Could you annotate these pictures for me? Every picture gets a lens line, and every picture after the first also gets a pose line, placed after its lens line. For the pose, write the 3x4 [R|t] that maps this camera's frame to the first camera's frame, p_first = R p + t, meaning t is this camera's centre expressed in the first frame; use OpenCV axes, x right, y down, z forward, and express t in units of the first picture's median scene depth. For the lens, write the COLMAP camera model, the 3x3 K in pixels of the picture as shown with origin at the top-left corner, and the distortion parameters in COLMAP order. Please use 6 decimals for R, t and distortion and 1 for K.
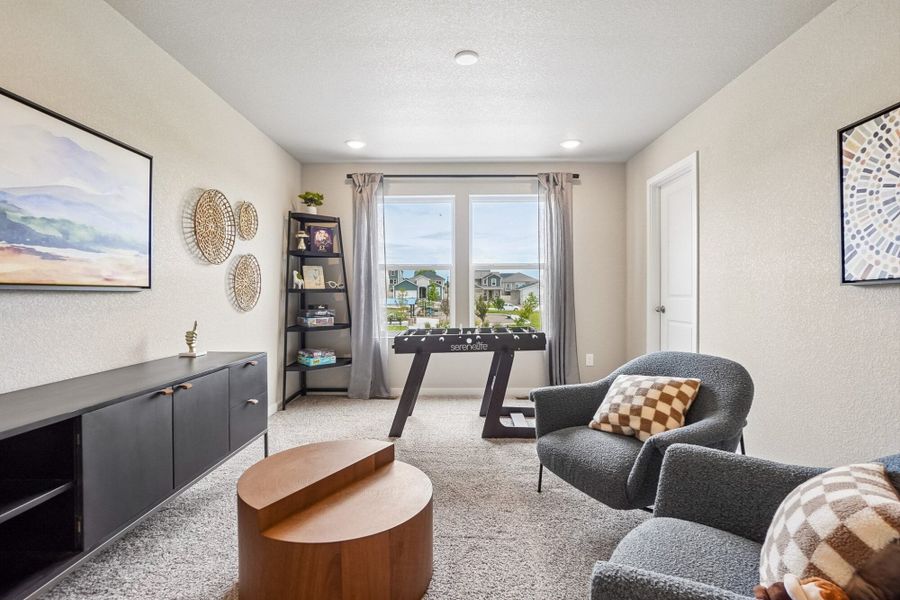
lens RADIAL K [[434.5, 0, 450.0], [0, 434.5, 300.0], [0, 0, 1]] dist [-0.056389, 0.023575]
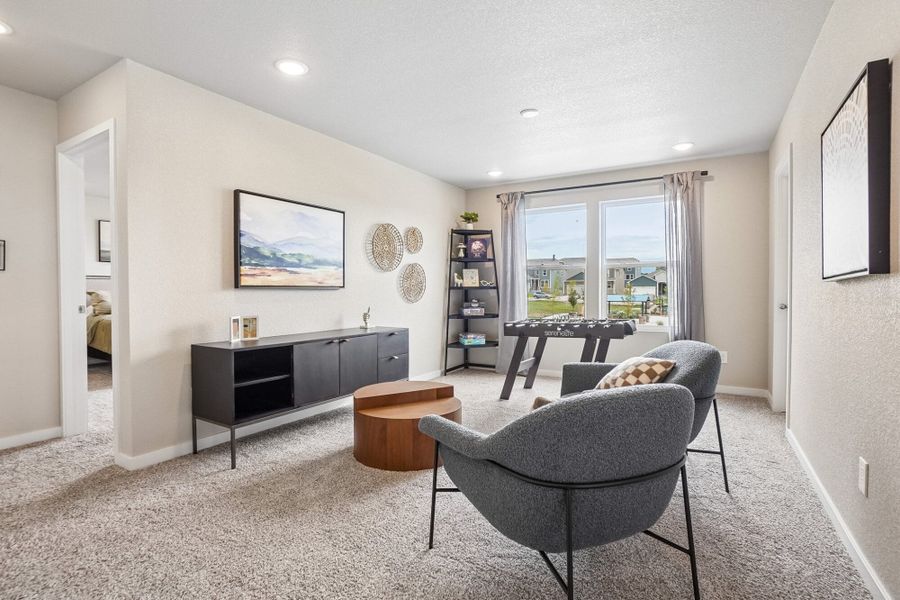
lens RADIAL K [[427.3, 0, 446.9], [0, 427.3, 297.2], [0, 0, 1]] dist [-0.053848, 0.022450]
pose [[0.865285, 0.006747, -0.501234, 0.275476], [-0.005848, 0.999977, 0.003364, 0.002335], [0.501245, 0.000020, 0.865305, -0.154140]]
